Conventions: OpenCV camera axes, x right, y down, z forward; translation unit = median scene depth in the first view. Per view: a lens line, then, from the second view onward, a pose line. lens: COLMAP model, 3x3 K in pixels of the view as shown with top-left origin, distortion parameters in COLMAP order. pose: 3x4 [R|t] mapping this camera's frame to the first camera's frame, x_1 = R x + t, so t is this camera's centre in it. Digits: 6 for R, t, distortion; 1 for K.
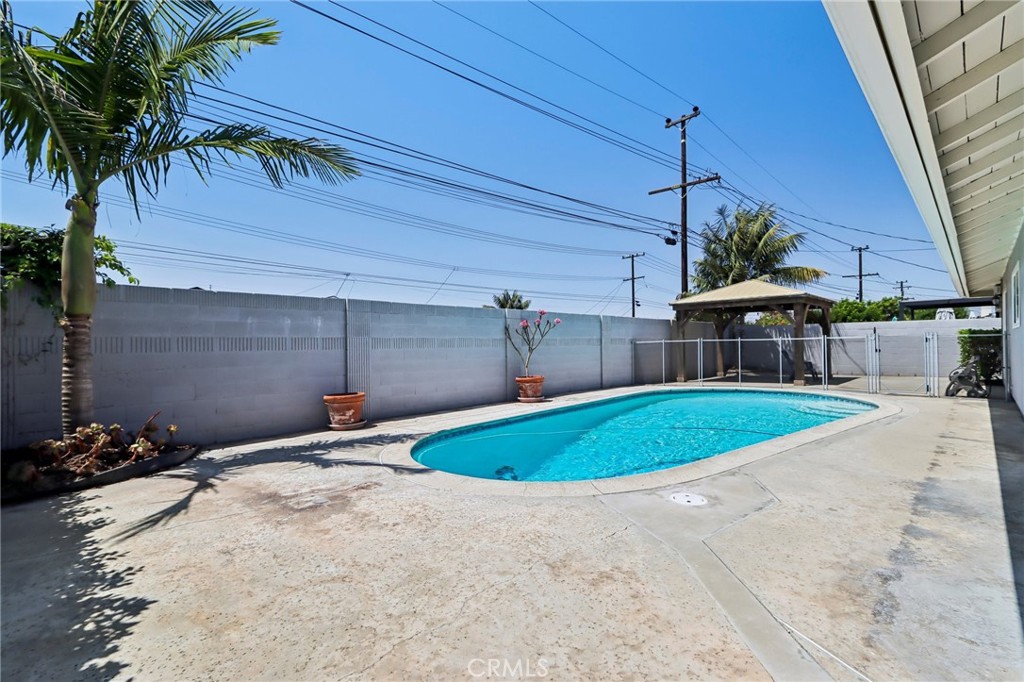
lens RADIAL K [[482.6, 0, 510.4], [0, 482.6, 343.6], [0, 0, 1]] dist [0.003948, -0.003353]
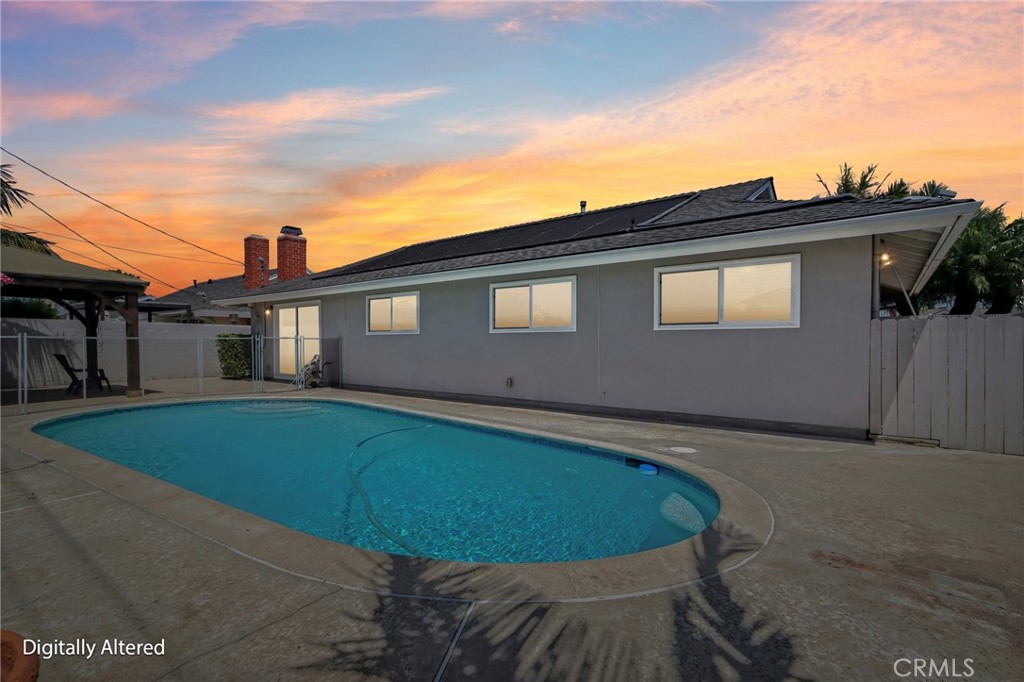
lens RADIAL K [[482.6, 0, 510.7], [0, 482.6, 346.5], [0, 0, 1]] dist [0.003948, -0.003353]
pose [[-0.148459, 0.014135, 0.988817, -0.968622], [-0.004929, 0.999875, -0.015033, 0.038612], [-0.988906, -0.007105, -0.148371, 1.719152]]
